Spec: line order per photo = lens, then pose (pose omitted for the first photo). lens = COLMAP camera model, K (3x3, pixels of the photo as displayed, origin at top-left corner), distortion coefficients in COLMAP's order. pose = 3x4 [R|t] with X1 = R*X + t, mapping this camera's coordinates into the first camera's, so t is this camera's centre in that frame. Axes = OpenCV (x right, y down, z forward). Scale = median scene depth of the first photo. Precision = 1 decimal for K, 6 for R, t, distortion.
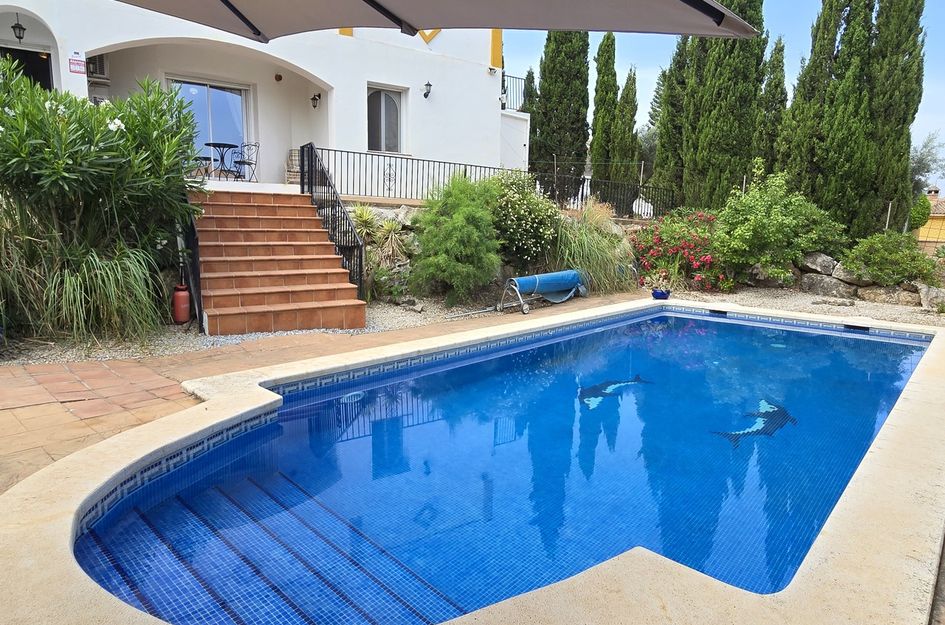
lens RADIAL K [[564.8, 0, 478.8], [0, 564.8, 312.7], [0, 0, 1]] dist [0.003905, -0.004721]
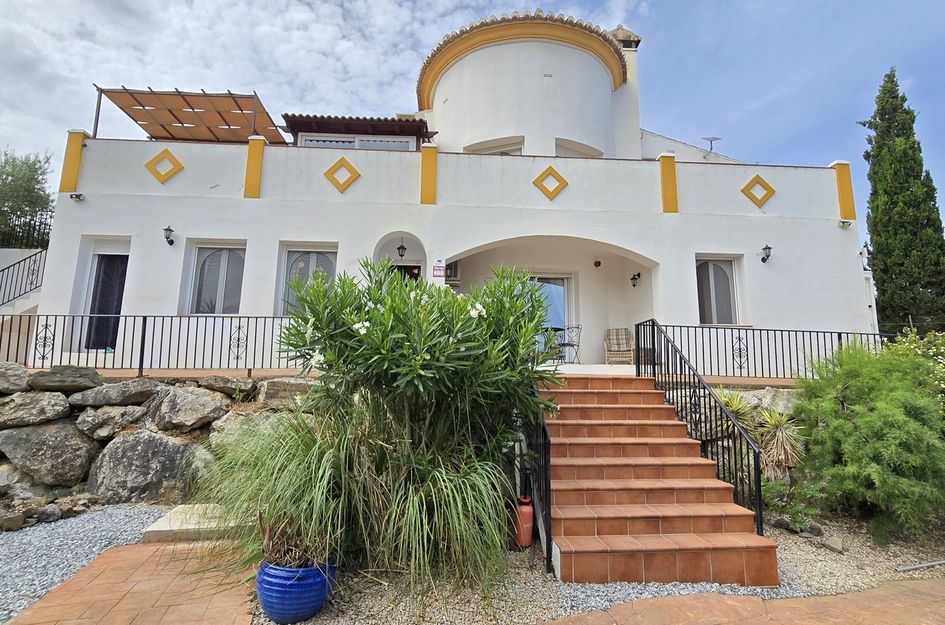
lens RADIAL K [[477.3, 0, 470.5], [0, 477.3, 311.1], [0, 0, 1]] dist [-0.000693, -0.001743]
pose [[0.869761, -0.085941, -0.485932, -0.181246], [-0.070986, 0.952687, -0.295547, -0.072404], [0.488341, 0.291550, 0.822509, 0.244265]]
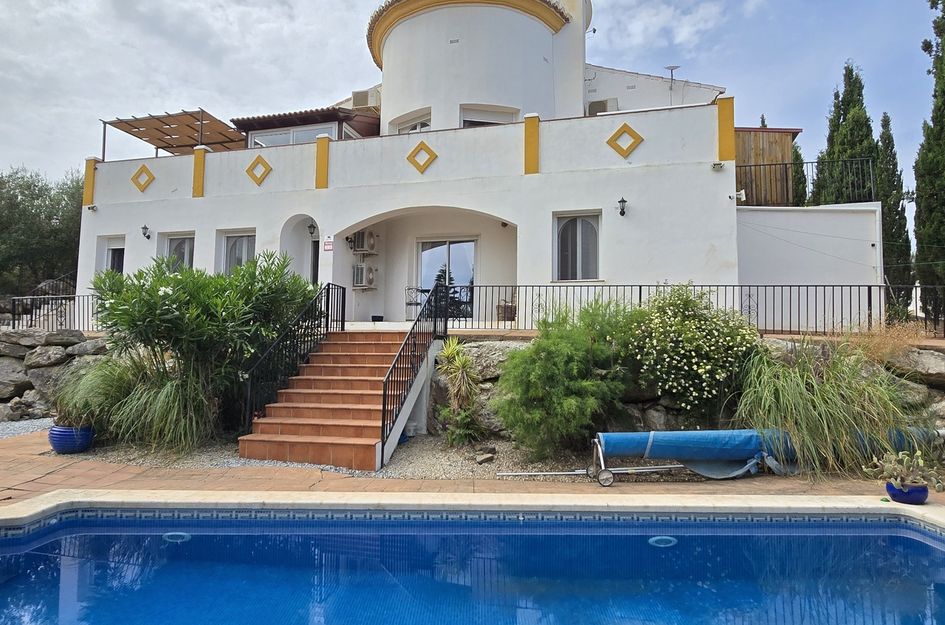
lens RADIAL K [[564.8, 0, 477.6], [0, 564.8, 312.0], [0, 0, 1]] dist [0.003905, -0.004721]
pose [[0.674651, -0.064495, -0.735314, 0.514745], [-0.107996, 0.976831, -0.184765, -0.063697], [0.730194, 0.204063, 0.652055, 0.390903]]
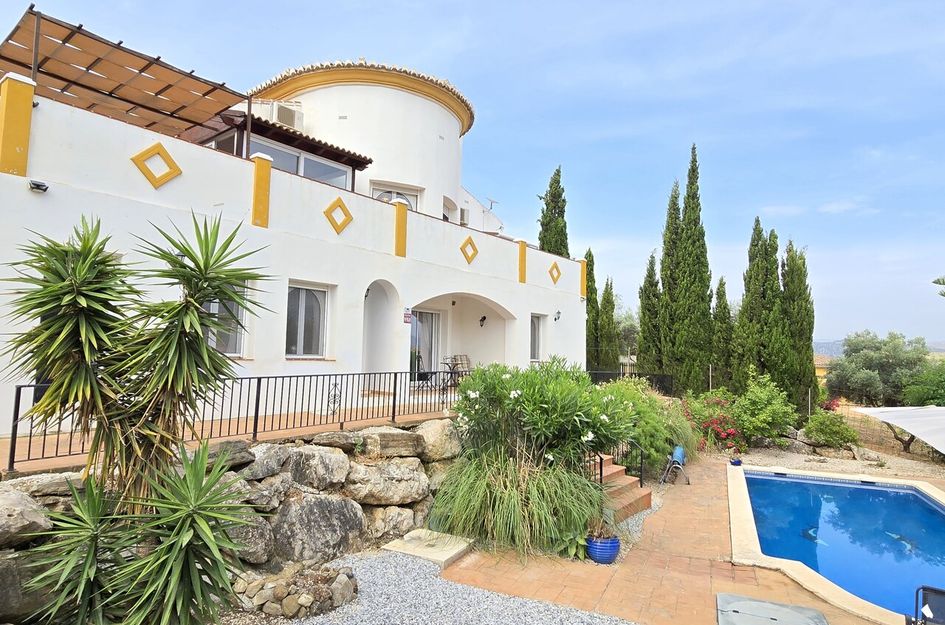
lens RADIAL K [[564.8, 0, 473.9], [0, 564.8, 316.9], [0, 0, 1]] dist [0.003905, -0.004721]
pose [[0.944648, 0.028207, 0.326871, -0.973658], [0.039966, 0.978984, -0.199980, -0.158376], [-0.325643, 0.201975, 0.923668, -0.290156]]
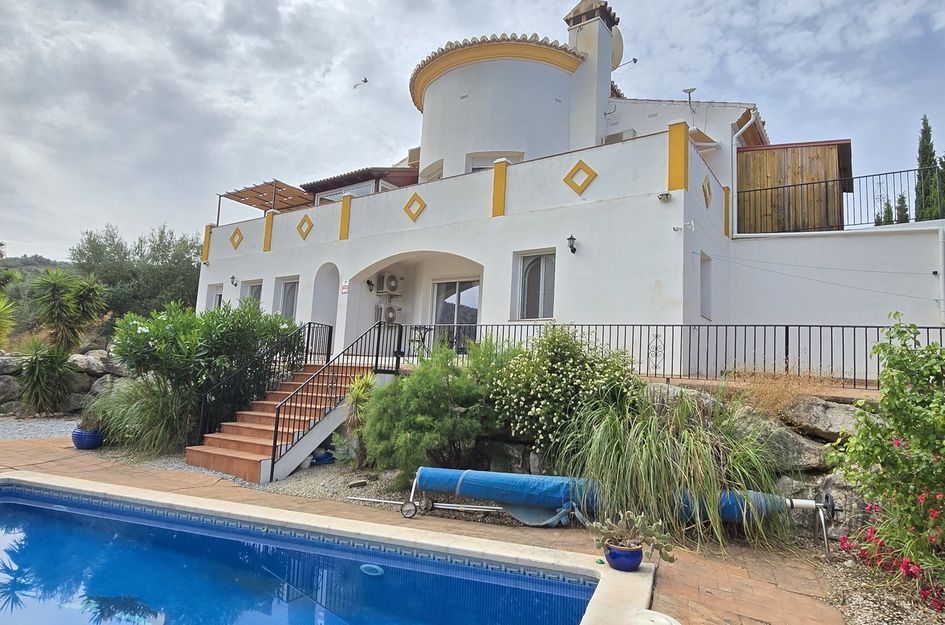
lens RADIAL K [[567.2, 0, 475.8], [0, 567.2, 316.4], [0, 0, 1]] dist [0.001482, -0.001212]
pose [[0.377274, -0.106746, -0.919929, 0.838914], [-0.178783, 0.966254, -0.185443, -0.132554], [0.908681, 0.234430, 0.345459, 0.779173]]
